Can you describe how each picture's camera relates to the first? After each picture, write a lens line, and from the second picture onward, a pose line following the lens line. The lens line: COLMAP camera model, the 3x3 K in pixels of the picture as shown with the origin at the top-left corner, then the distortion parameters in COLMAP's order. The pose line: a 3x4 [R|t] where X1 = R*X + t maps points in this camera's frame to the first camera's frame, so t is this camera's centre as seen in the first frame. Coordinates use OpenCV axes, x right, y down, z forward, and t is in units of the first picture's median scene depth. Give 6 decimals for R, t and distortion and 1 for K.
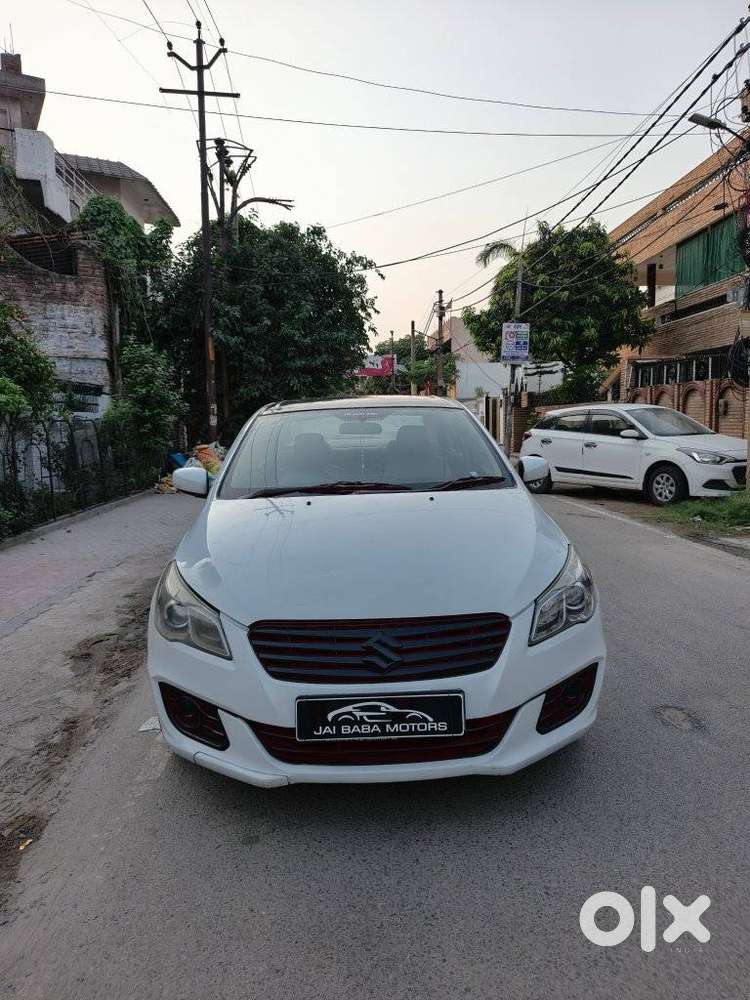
lens RADIAL K [[686.9, 0, 372.9], [0, 686.9, 500.9], [0, 0, 1]] dist [0.050955, -0.058597]
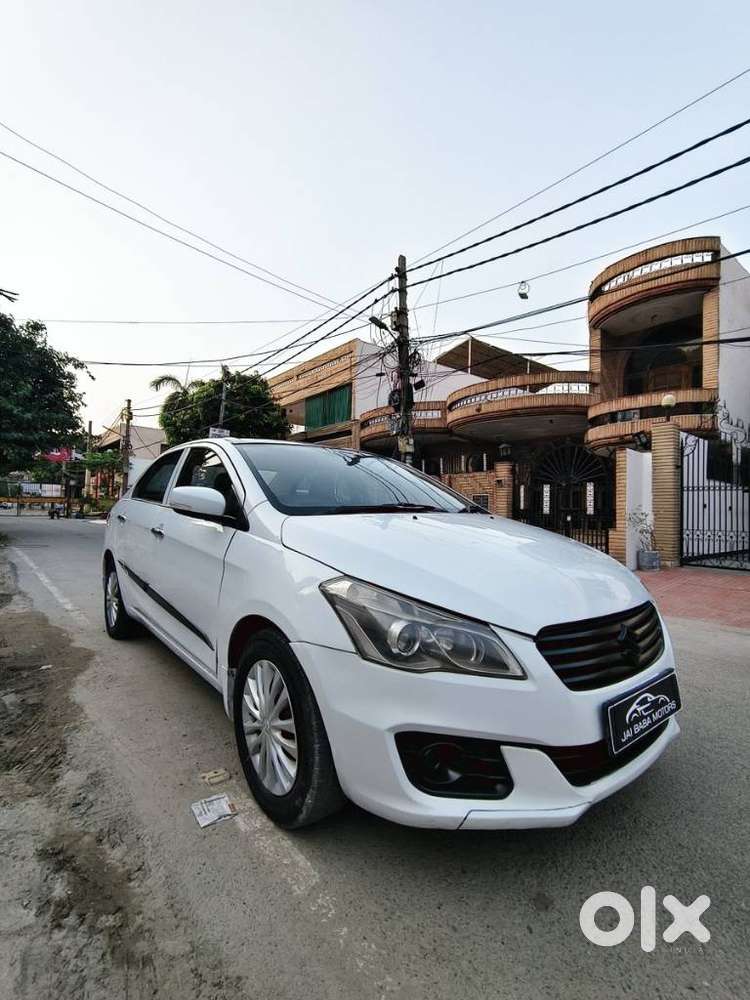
lens RADIAL K [[470.7, 0, 383.2], [0, 470.7, 499.6], [0, 0, 1]] dist [-0.003591, 0.000361]
pose [[0.790571, 0.056255, 0.609780, -0.101610], [0.028882, 0.991238, -0.128892, 0.011915], [-0.611688, 0.119510, 0.782020, 0.091047]]
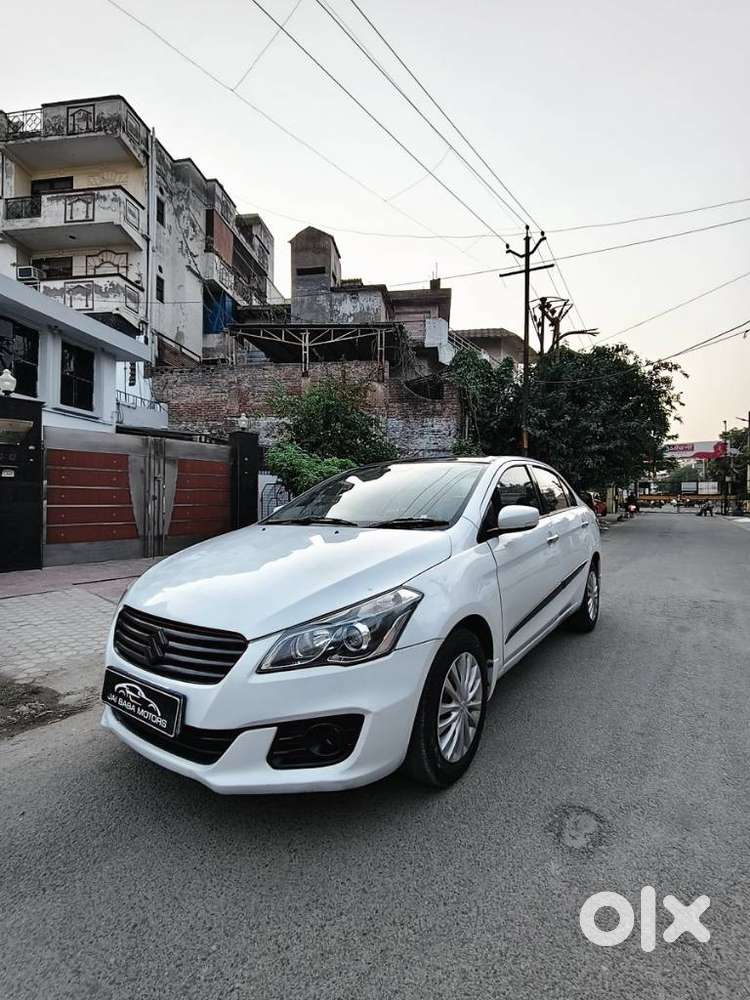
lens RADIAL K [[470.3, 0, 385.7], [0, 470.3, 498.1], [0, 0, 1]] dist [-0.002825, 0.000213]
pose [[0.803779, 0.022693, -0.594495, 0.114164], [-0.086825, 0.993048, -0.079485, -0.000846], [0.588558, 0.115506, 0.800161, 0.076913]]
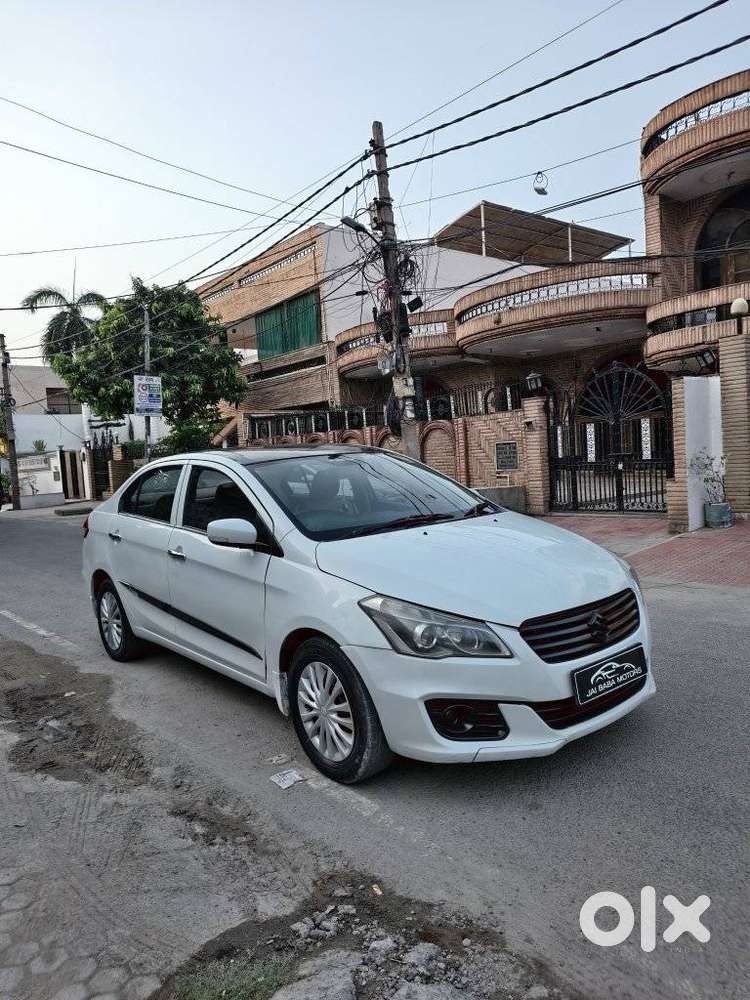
lens RADIAL K [[686.9, 0, 372.9], [0, 686.9, 500.9], [0, 0, 1]] dist [0.050955, -0.058597]
pose [[0.792926, -0.068193, 0.605490, -0.159357], [0.113457, 0.992863, -0.036758, -0.003332], [-0.598662, 0.097843, 0.795003, 0.023923]]
